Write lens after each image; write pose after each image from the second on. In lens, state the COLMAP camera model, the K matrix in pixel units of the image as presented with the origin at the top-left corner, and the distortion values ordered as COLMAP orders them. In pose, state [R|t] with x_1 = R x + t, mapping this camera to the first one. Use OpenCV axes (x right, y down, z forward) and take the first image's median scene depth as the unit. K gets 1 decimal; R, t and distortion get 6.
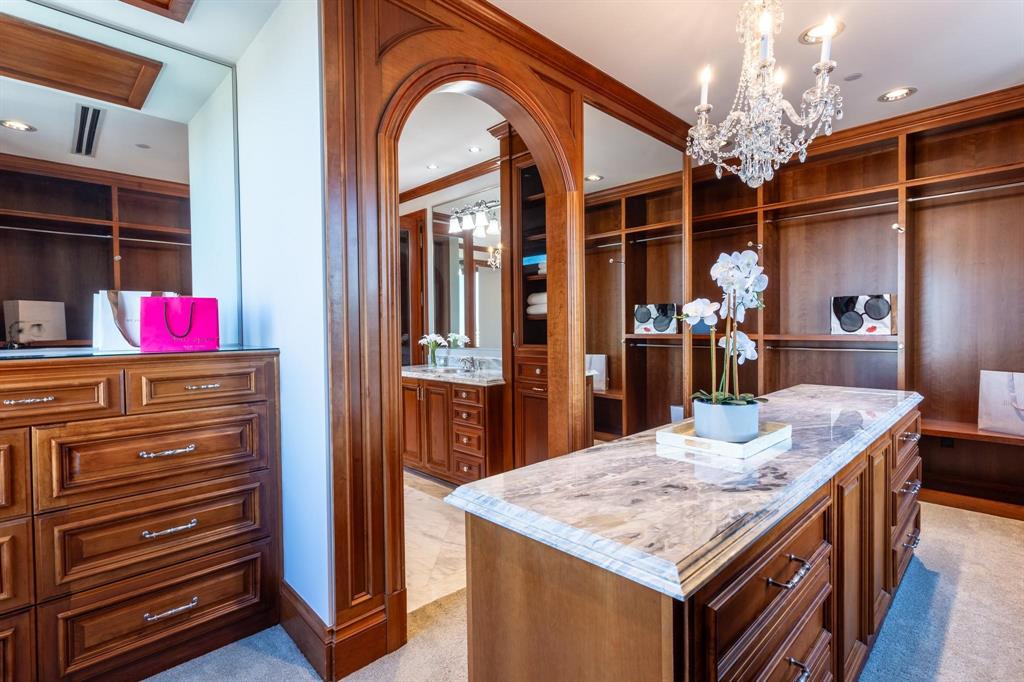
lens RADIAL K [[490.8, 0, 512.4], [0, 490.8, 338.3], [0, 0, 1]] dist [0.001973, 0.000407]
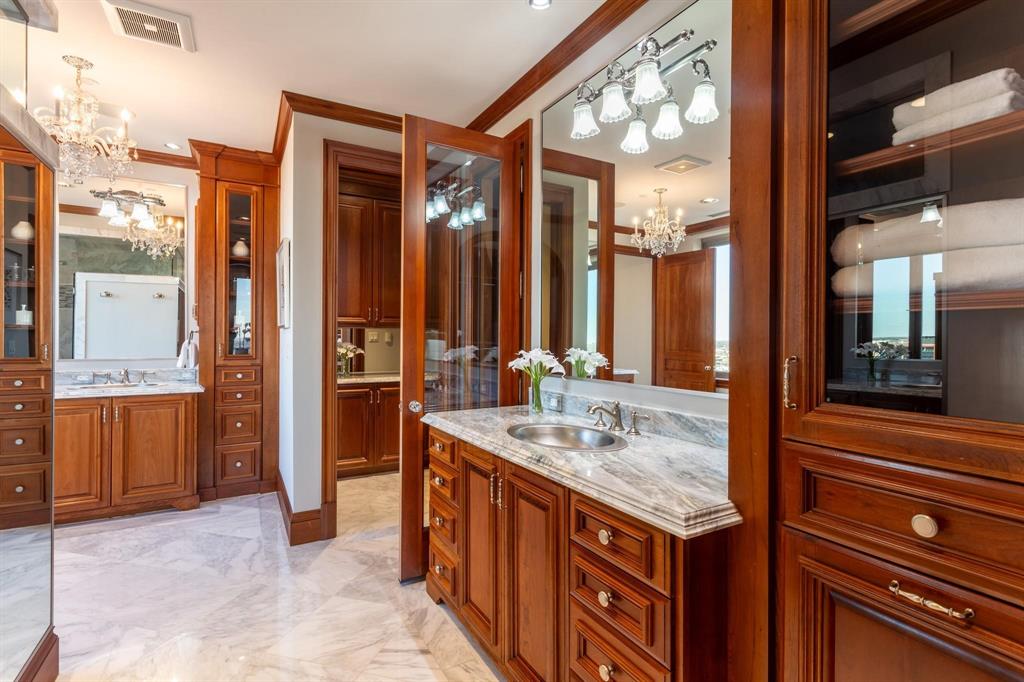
lens RADIAL K [[490.8, 0, 515.3], [0, 490.8, 339.8], [0, 0, 1]] dist [0.001973, 0.000407]
pose [[0.969964, 0.015964, -0.242724, -0.058204], [-0.019771, 0.999717, -0.013255, -0.011715], [0.242443, 0.017656, 0.970005, 0.489504]]
